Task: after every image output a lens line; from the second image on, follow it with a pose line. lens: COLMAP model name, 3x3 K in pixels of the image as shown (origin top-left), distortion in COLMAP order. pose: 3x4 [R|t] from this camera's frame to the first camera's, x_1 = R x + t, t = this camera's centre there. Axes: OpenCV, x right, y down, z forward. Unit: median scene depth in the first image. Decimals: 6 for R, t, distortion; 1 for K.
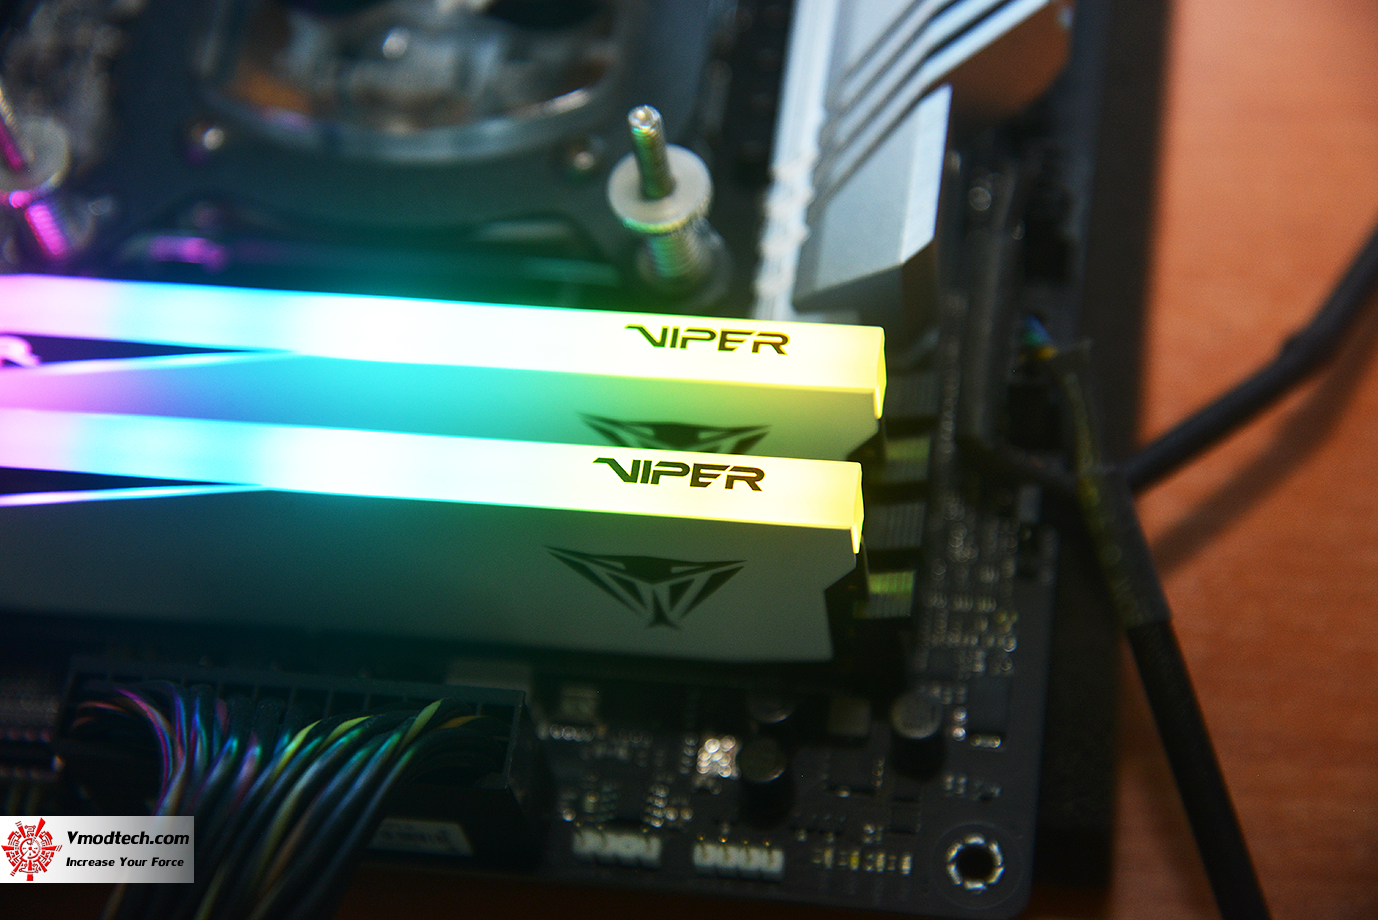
lens RADIAL K [[2698.7, 0, 680.4], [0, 2698.7, 462.3], [0, 0, 1]] dist [0.378665, 0.180386]
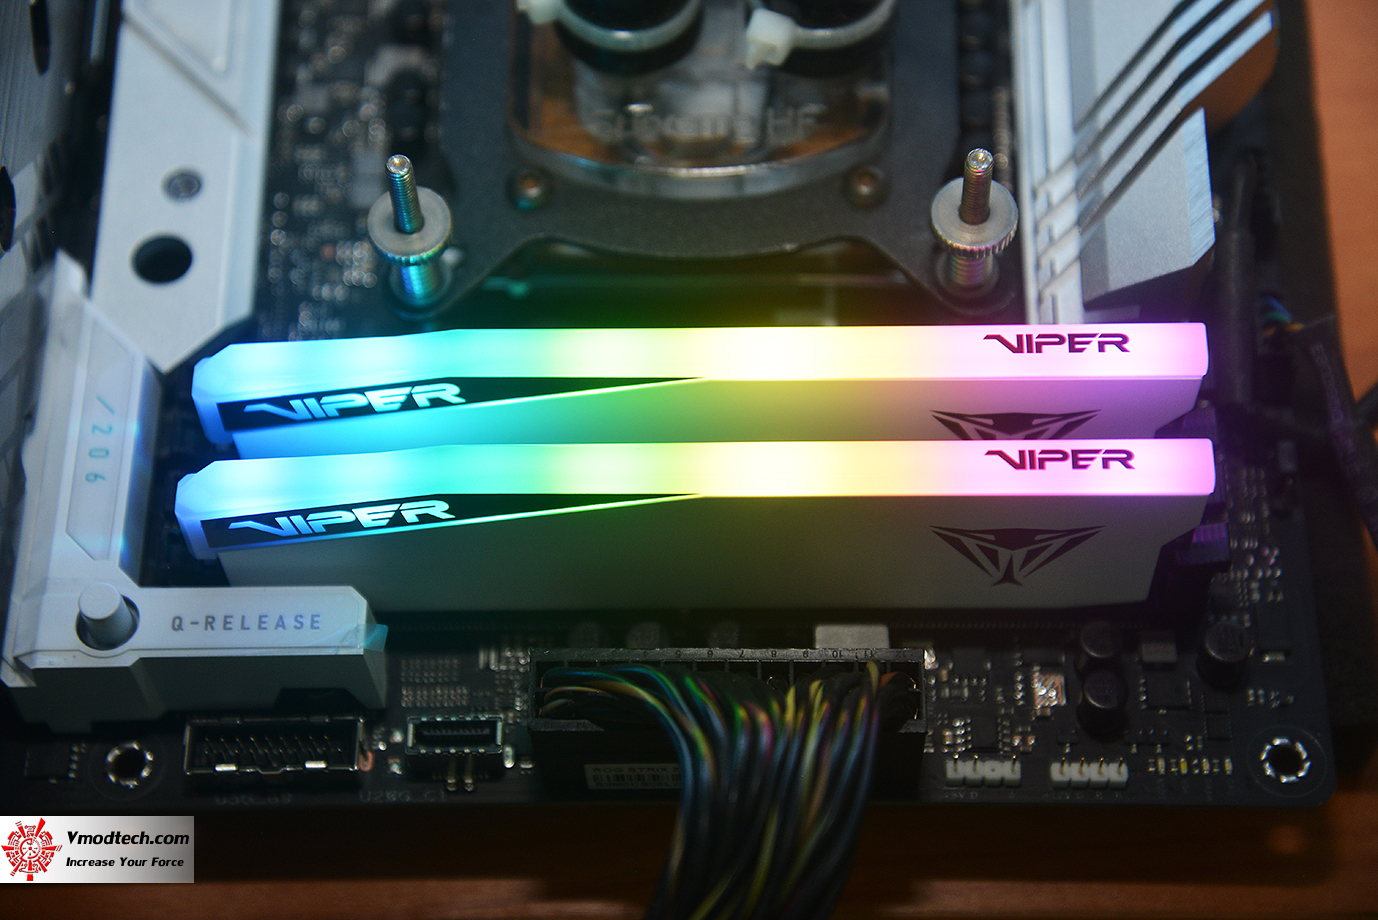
lens RADIAL K [[2664.1, 0, 679.8], [0, 2664.1, 463.8], [0, 0, 1]] dist [0.375015, -0.130476]
pose [[0.987457, -0.076998, 0.137843, -0.306663], [0.071803, 0.996522, 0.042279, -0.052025], [-0.140619, -0.031851, 0.989551, -0.140876]]
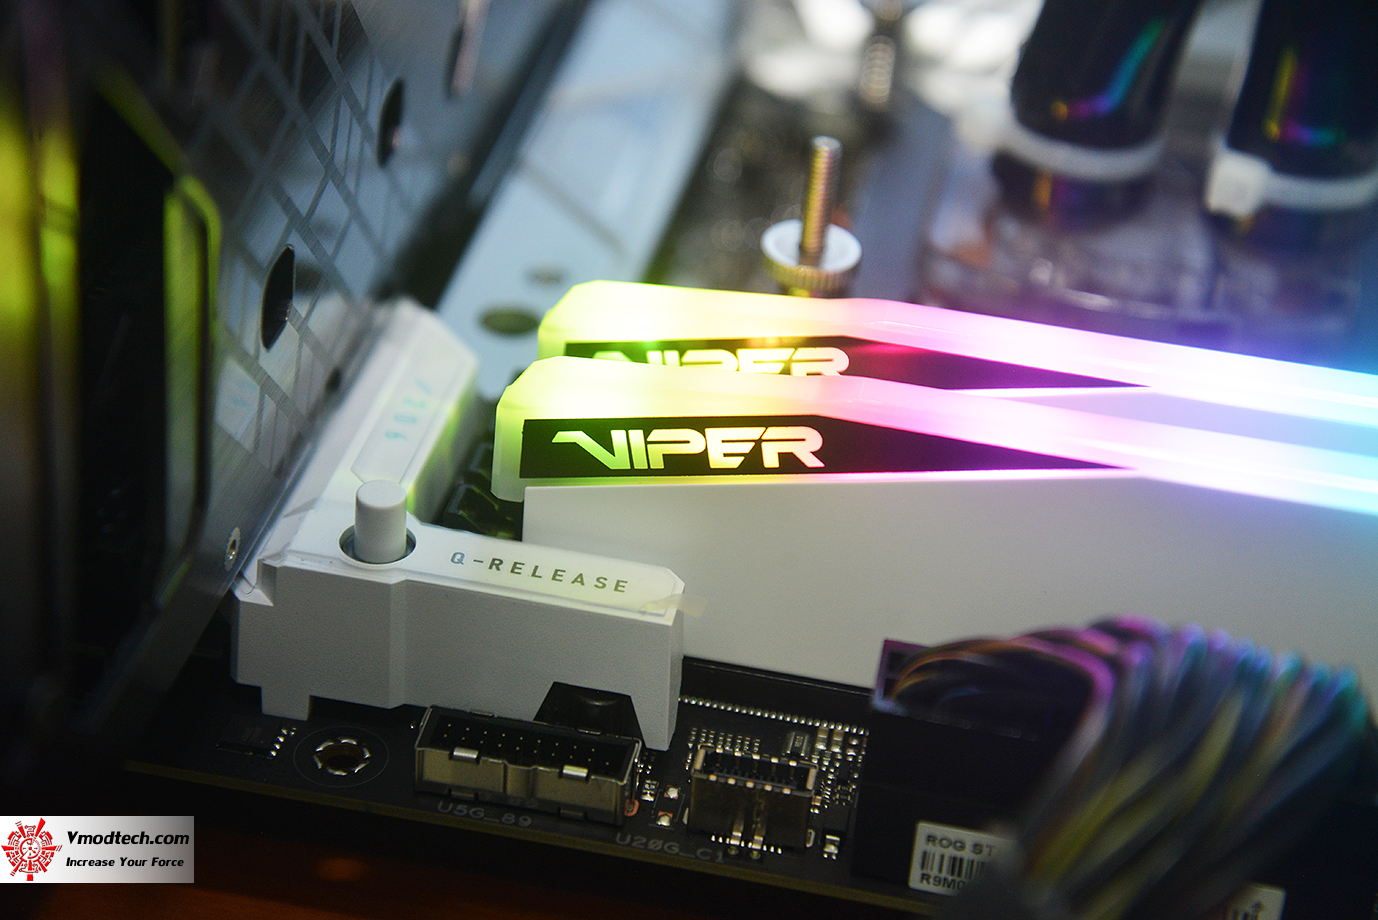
lens RADIAL K [[2604.8, 0, 685.9], [0, 2604.8, 459.7], [0, 0, 1]] dist [0.332064, 0.096616]
pose [[0.980696, 0.183214, 0.068323, -0.355590], [-0.135113, 0.887509, -0.440536, 0.413993], [-0.141350, 0.422800, 0.895131, 0.185394]]
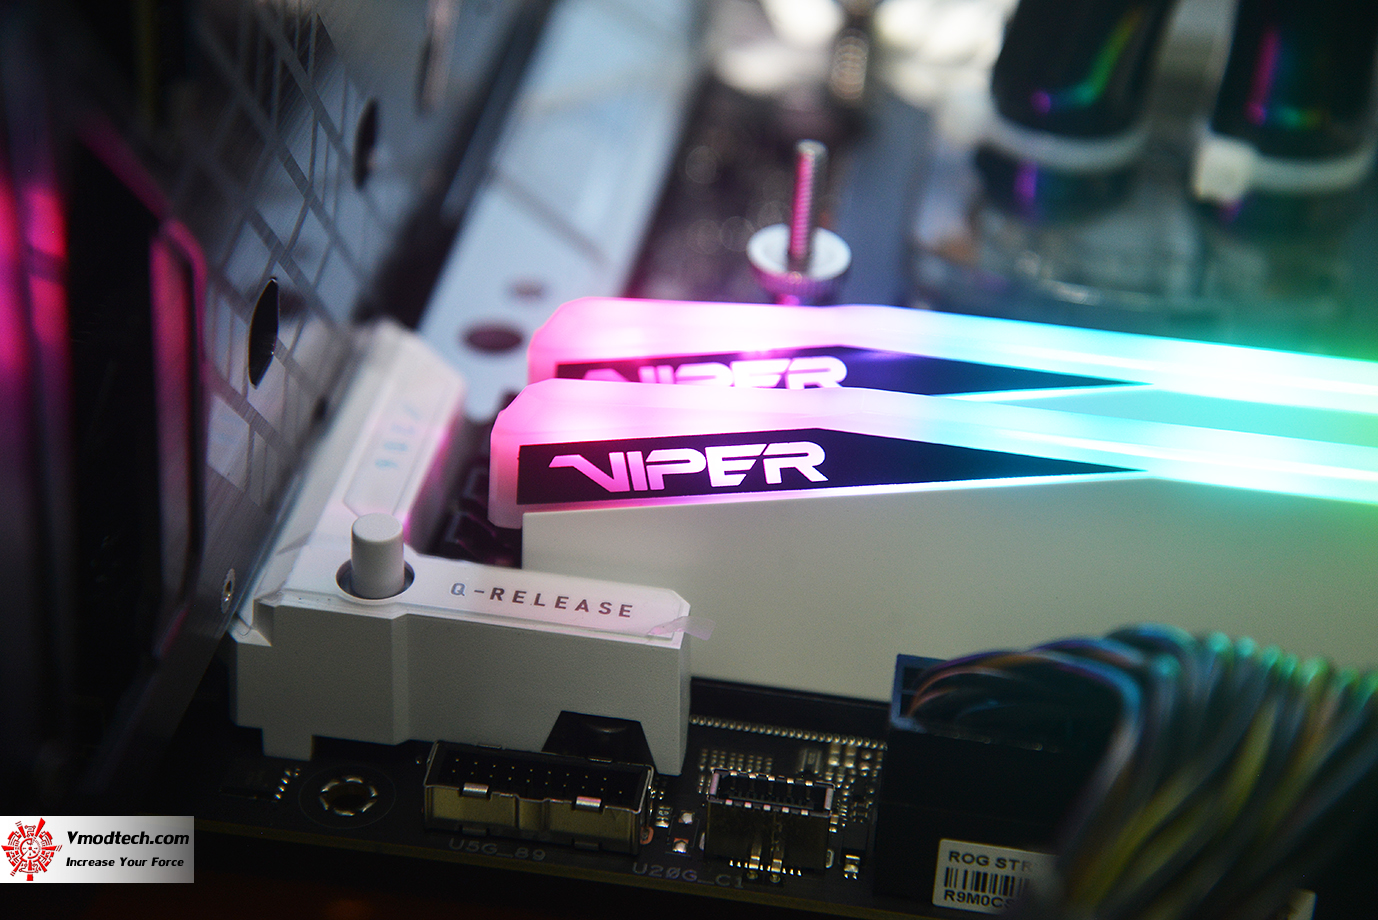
lens RADIAL K [[2604.8, 0, 685.9], [0, 2604.8, 459.7], [0, 0, 1]] dist [0.332064, 0.096616]
pose [[0.986205, 0.140038, 0.088258, -0.373544], [-0.088518, 0.896706, -0.433685, 0.394808], [-0.139874, 0.419890, 0.896732, 0.195404]]
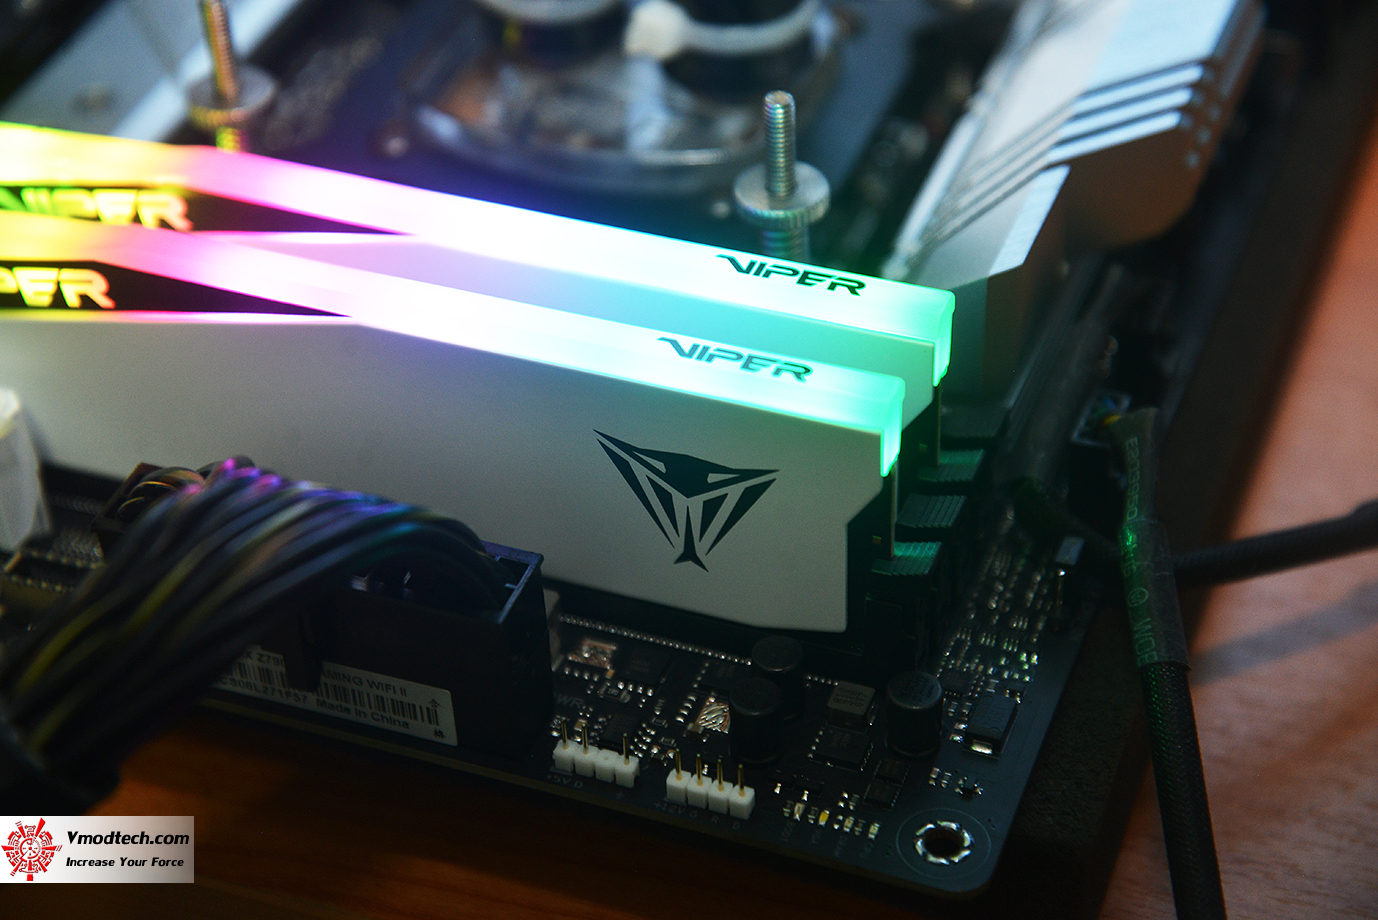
lens RADIAL K [[2676.2, 0, 681.5], [0, 2676.2, 455.9], [0, 0, 1]] dist [0.317399, 0.258954]
pose [[0.971693, 0.202051, -0.122426, 0.106675], [-0.230534, 0.924219, -0.304422, 0.333829], [0.051640, 0.324028, 0.944637, 0.027091]]
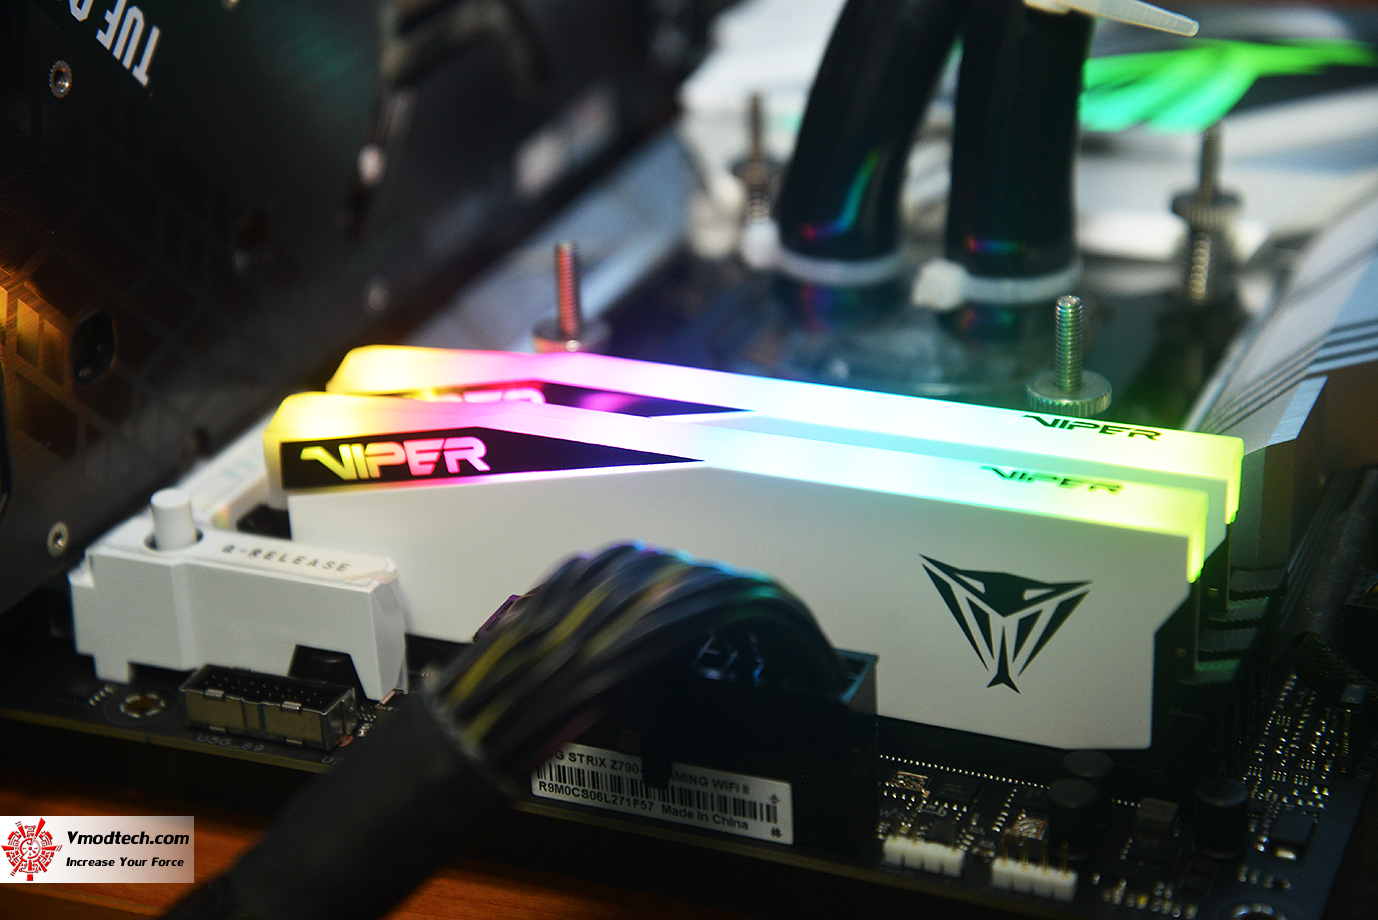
lens RADIAL K [[2698.7, 0, 680.4], [0, 2698.7, 462.3], [0, 0, 1]] dist [0.378665, 0.180386]
pose [[0.965162, 0.177992, -0.191784, 0.065209], [-0.253609, 0.816720, -0.518315, 0.610243], [0.064378, 0.548896, 0.833408, -0.009254]]
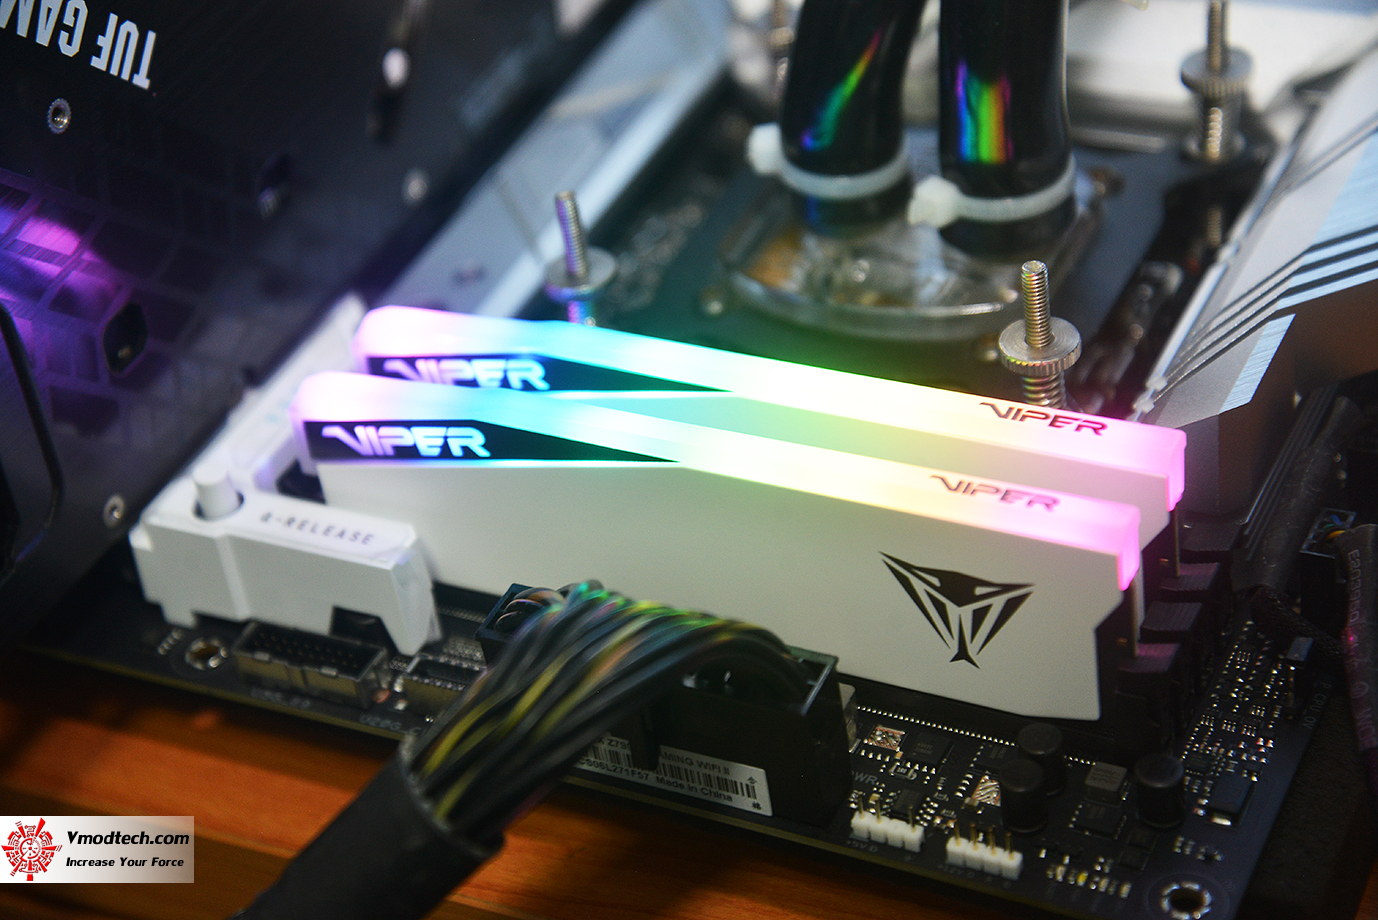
lens RADIAL K [[2698.7, 0, 680.4], [0, 2698.7, 462.3], [0, 0, 1]] dist [0.378665, 0.180386]
pose [[0.952230, 0.179046, -0.247389, 0.158691], [-0.250037, 0.922208, -0.294980, 0.371164], [0.175330, 0.342745, 0.922922, -0.181744]]
